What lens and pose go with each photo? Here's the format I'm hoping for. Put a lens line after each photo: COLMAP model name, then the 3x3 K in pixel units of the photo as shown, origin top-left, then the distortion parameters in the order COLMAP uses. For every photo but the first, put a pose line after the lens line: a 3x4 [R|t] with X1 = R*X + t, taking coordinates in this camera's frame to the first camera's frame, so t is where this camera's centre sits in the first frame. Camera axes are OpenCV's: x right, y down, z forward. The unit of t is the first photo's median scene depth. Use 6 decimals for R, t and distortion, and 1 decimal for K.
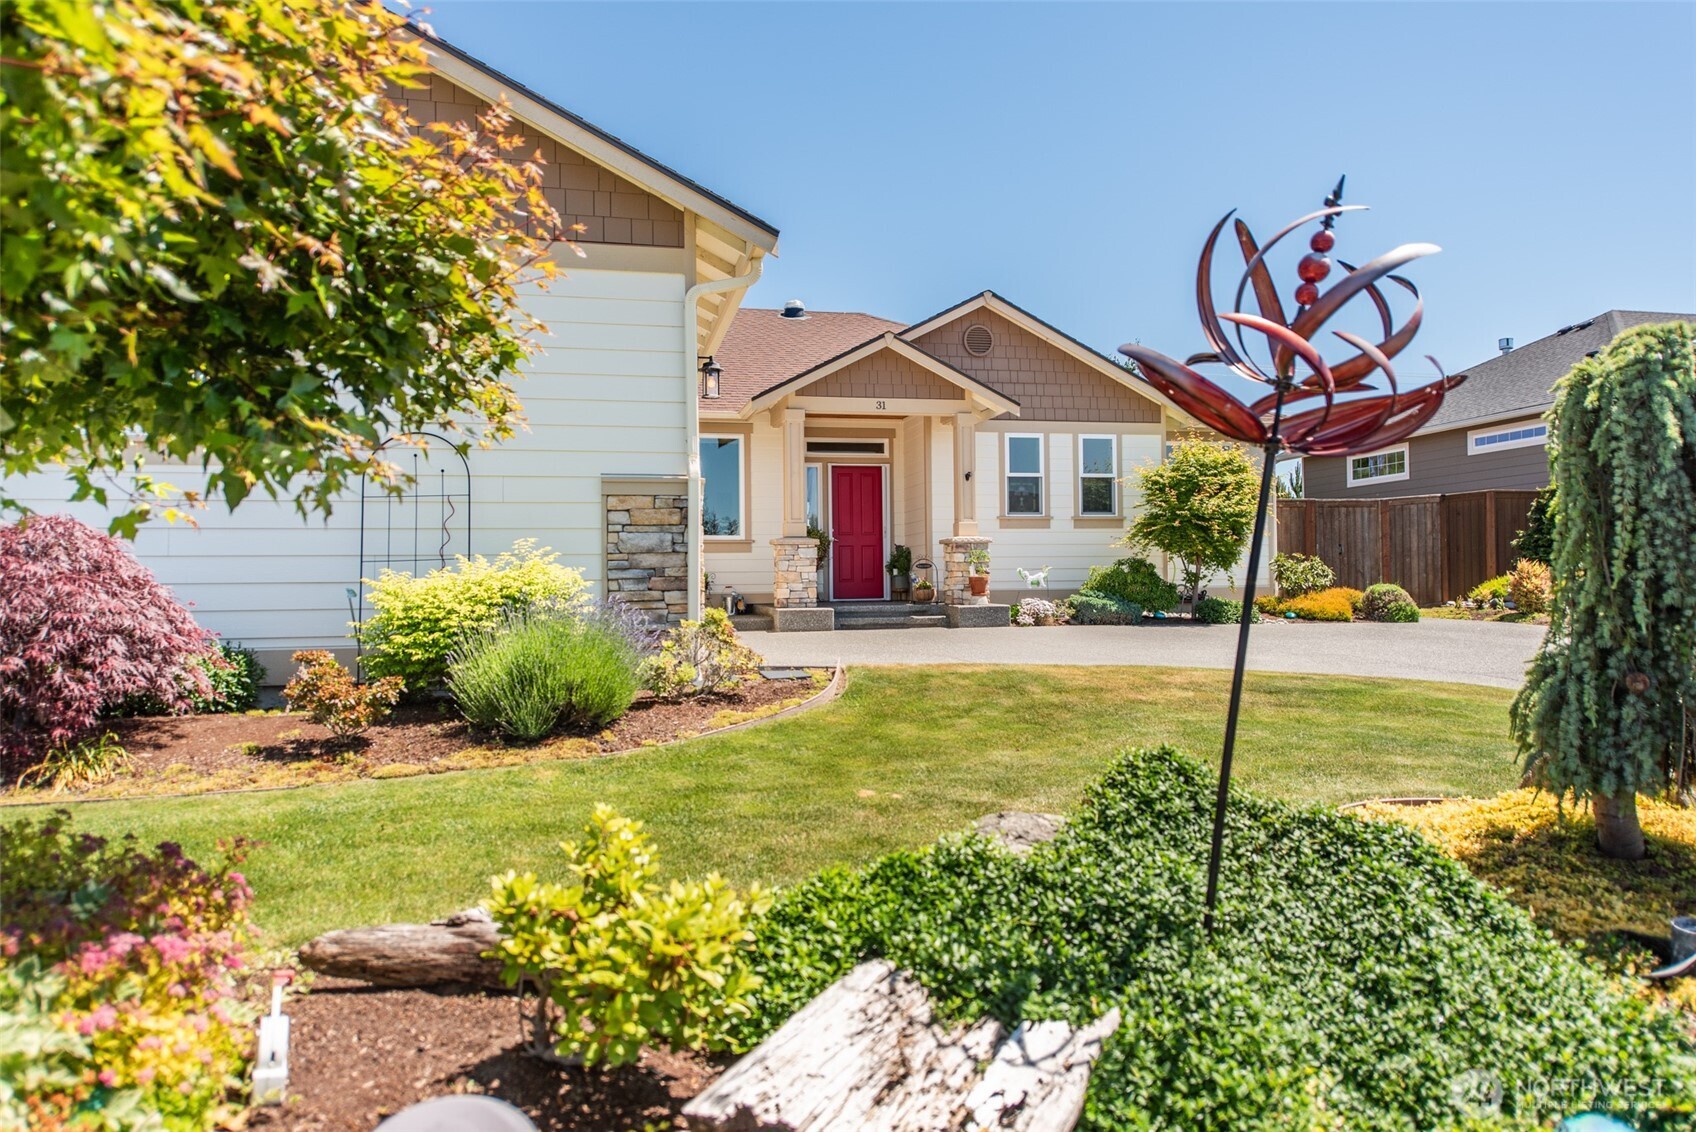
lens RADIAL K [[1163.6, 0, 848.2], [0, 1163.6, 570.2], [0, 0, 1]] dist [0.002946, 0.000651]
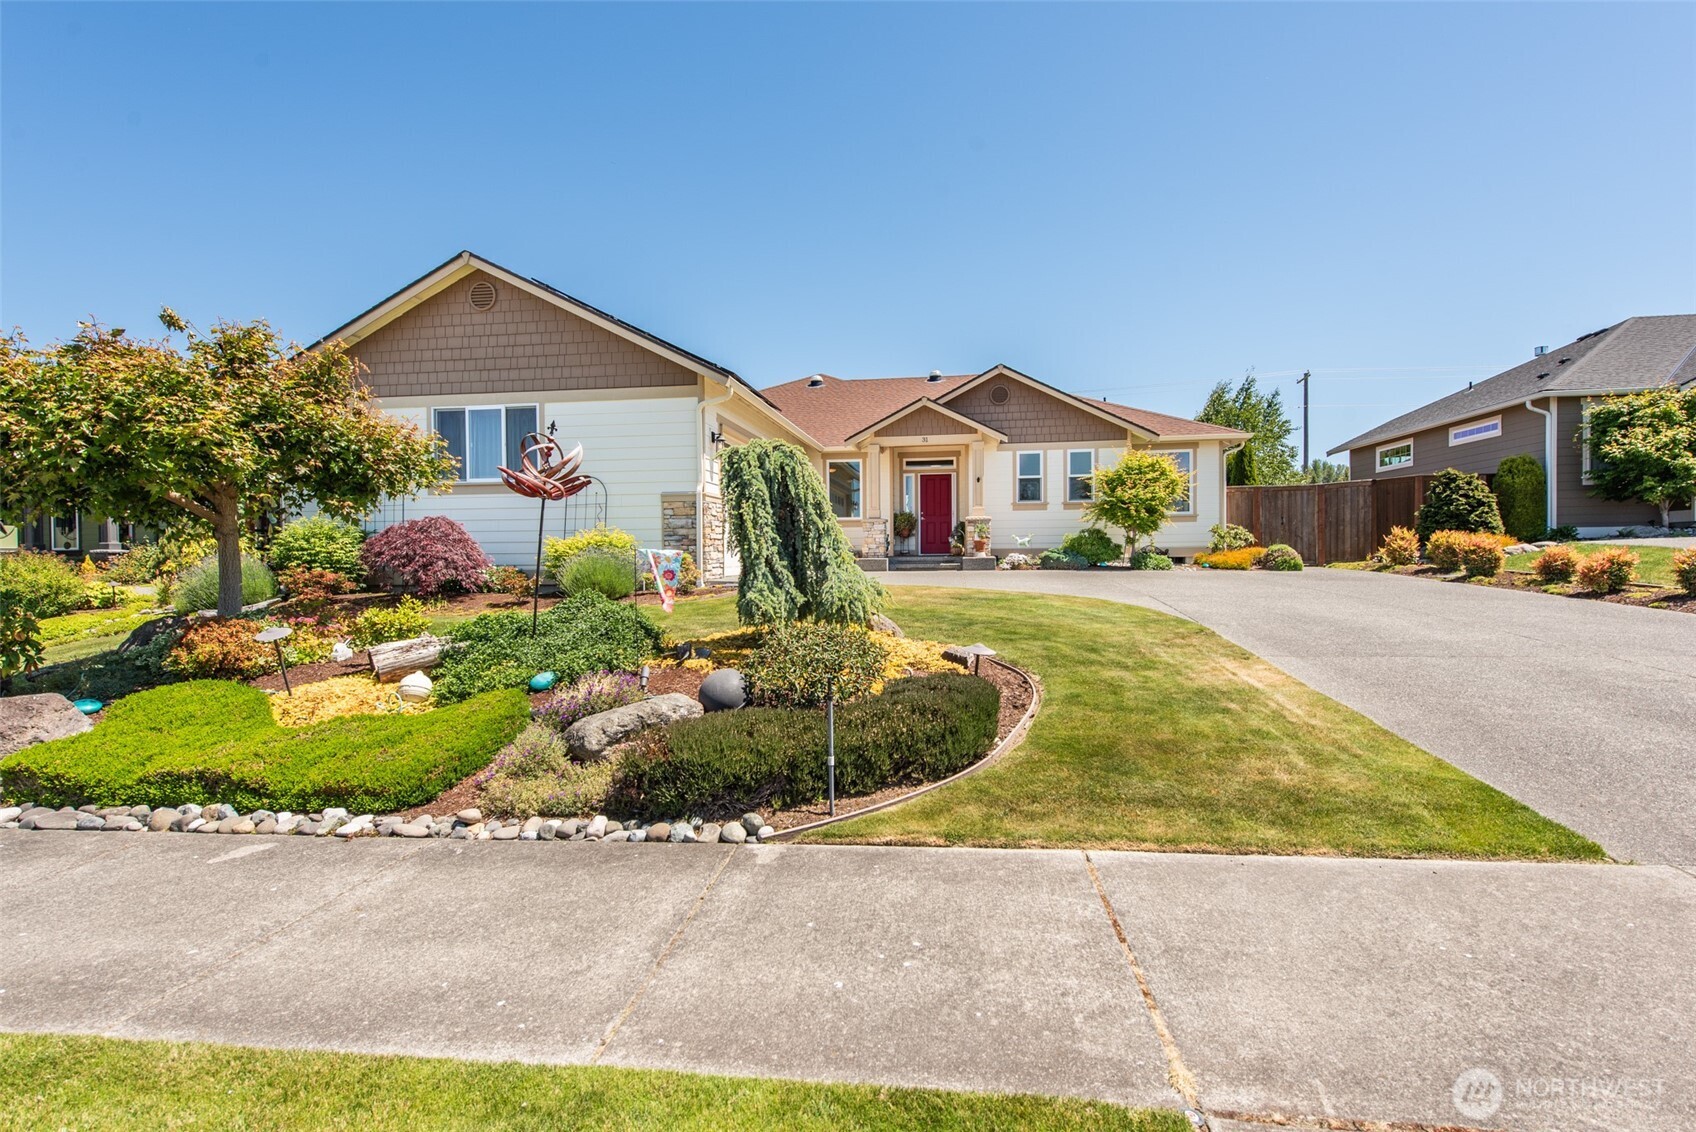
lens RADIAL K [[845.7, 0, 848.0], [0, 845.7, 555.8], [0, 0, 1]] dist [0.000430, 0.000006]
pose [[0.926080, 0.002800, -0.377318, 0.365679], [0.004237, 0.999832, 0.017819, 0.005249], [0.377304, -0.018101, 0.925912, -0.178481]]
